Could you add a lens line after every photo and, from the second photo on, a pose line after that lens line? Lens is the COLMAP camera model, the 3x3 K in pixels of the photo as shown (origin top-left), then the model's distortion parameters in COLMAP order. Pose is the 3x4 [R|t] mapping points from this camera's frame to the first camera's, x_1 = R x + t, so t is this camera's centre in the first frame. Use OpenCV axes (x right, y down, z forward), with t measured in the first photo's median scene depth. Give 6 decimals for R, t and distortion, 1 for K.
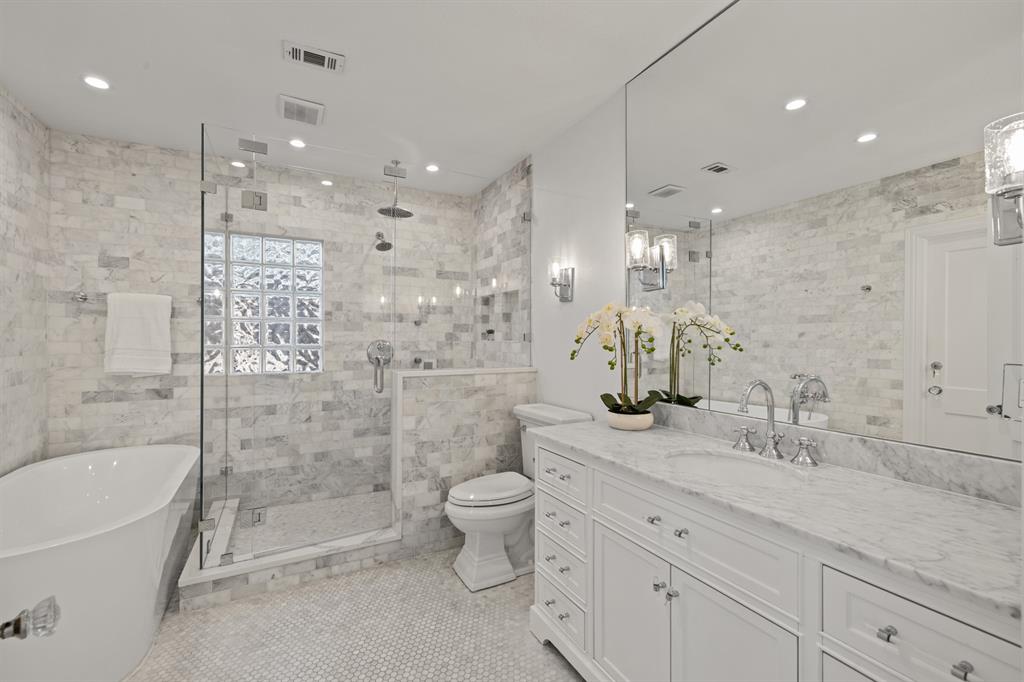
lens RADIAL K [[431.5, 0, 505.0], [0, 431.5, 338.3], [0, 0, 1]] dist [0.005699, 0.000355]
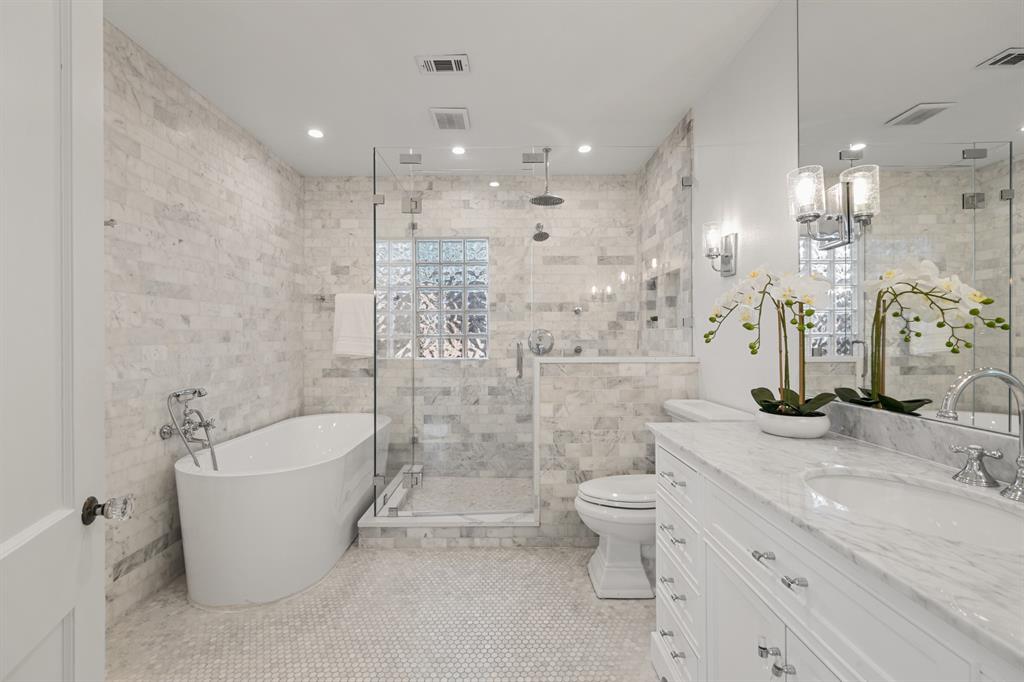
lens RADIAL K [[431.5, 0, 505.0], [0, 431.5, 334.9], [0, 0, 1]] dist [0.005699, 0.000355]
pose [[0.886235, -0.006347, -0.463193, 0.151591], [0.006066, 0.999979, -0.002096, 0.026685], [0.463197, -0.000952, 0.886255, 0.084386]]
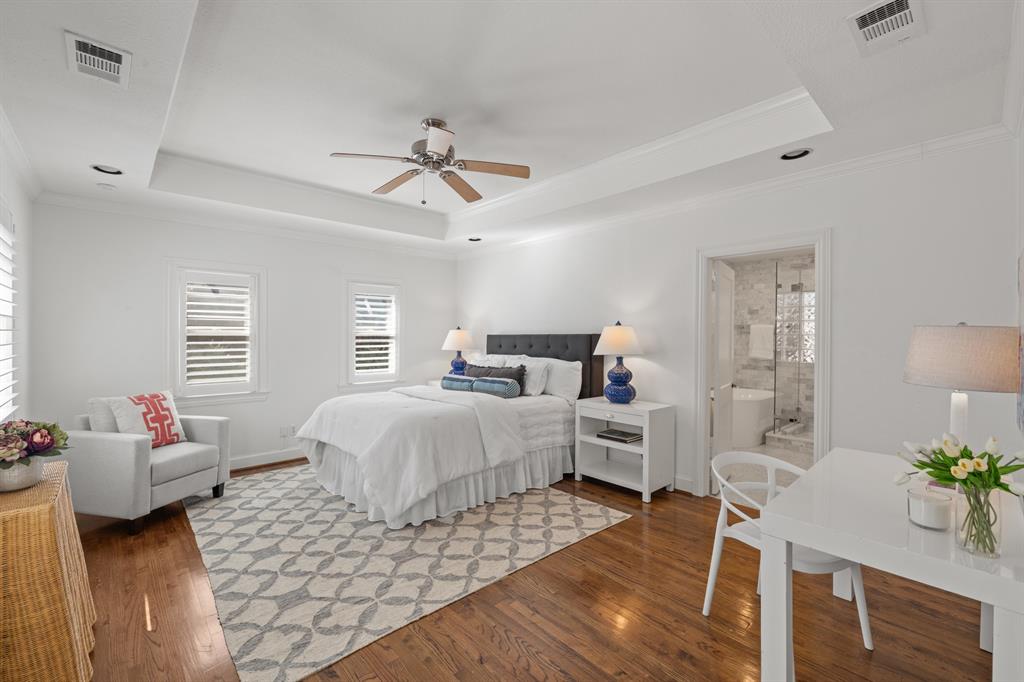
lens RADIAL K [[431.5, 0, 505.5], [0, 431.5, 340.2], [0, 0, 1]] dist [0.005699, 0.000355]
pose [[0.256499, 0.011375, -0.966478, 1.164846], [-0.005229, 0.999932, 0.010381, -0.038570], [0.966530, 0.002391, 0.256541, -1.030734]]
